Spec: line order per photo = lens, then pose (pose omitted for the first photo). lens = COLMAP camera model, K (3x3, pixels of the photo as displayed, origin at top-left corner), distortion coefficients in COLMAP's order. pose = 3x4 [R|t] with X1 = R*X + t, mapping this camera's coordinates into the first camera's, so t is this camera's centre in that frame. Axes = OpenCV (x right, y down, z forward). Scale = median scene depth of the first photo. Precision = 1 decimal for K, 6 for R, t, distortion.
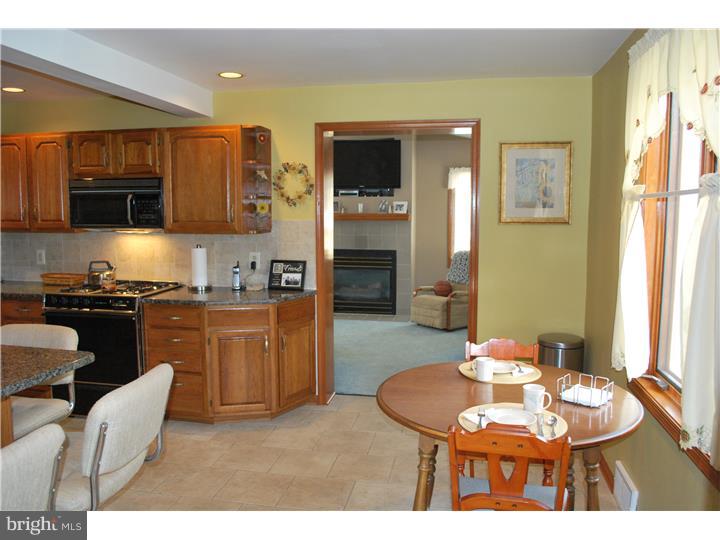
lens RADIAL K [[569.6, 0, 365.9], [0, 569.6, 271.8], [0, 0, 1]] dist [-0.083054, 0.010322]
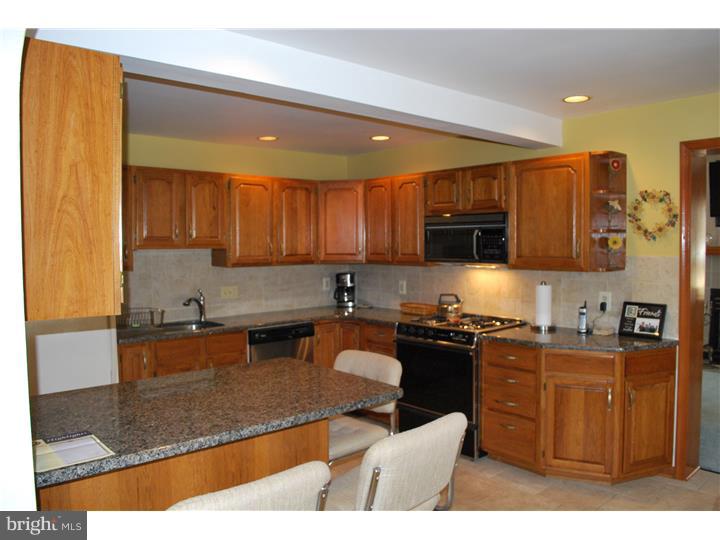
lens RADIAL K [[569.6, 0, 357.4], [0, 569.6, 271.7], [0, 0, 1]] dist [-0.083054, 0.010322]
pose [[0.788786, 0.020454, -0.614328, 0.039207], [-0.055037, 0.997782, -0.037447, -0.012354], [0.612199, 0.063348, 0.788162, 0.068155]]
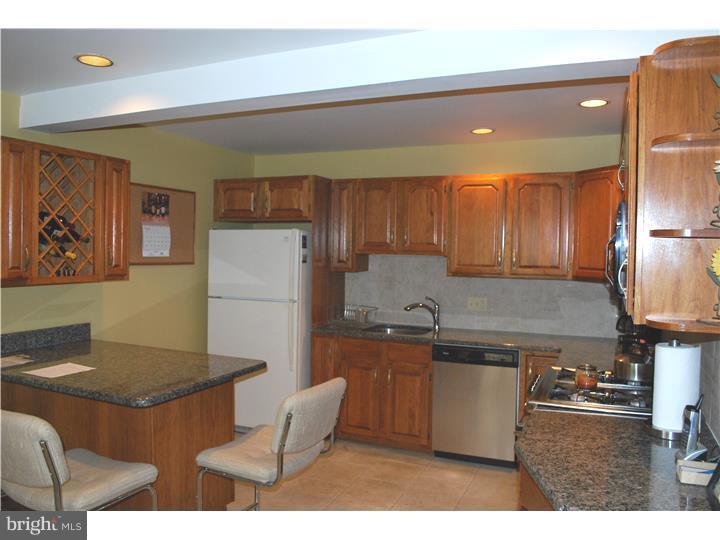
lens RADIAL K [[569.6, 0, 362.3], [0, 569.6, 271.1], [0, 0, 1]] dist [-0.083054, 0.010322]
pose [[-0.257327, 0.026281, -0.965967, 0.253763], [-0.121470, 0.990821, 0.059316, -0.123635], [0.958659, 0.132600, -0.251772, 1.125269]]
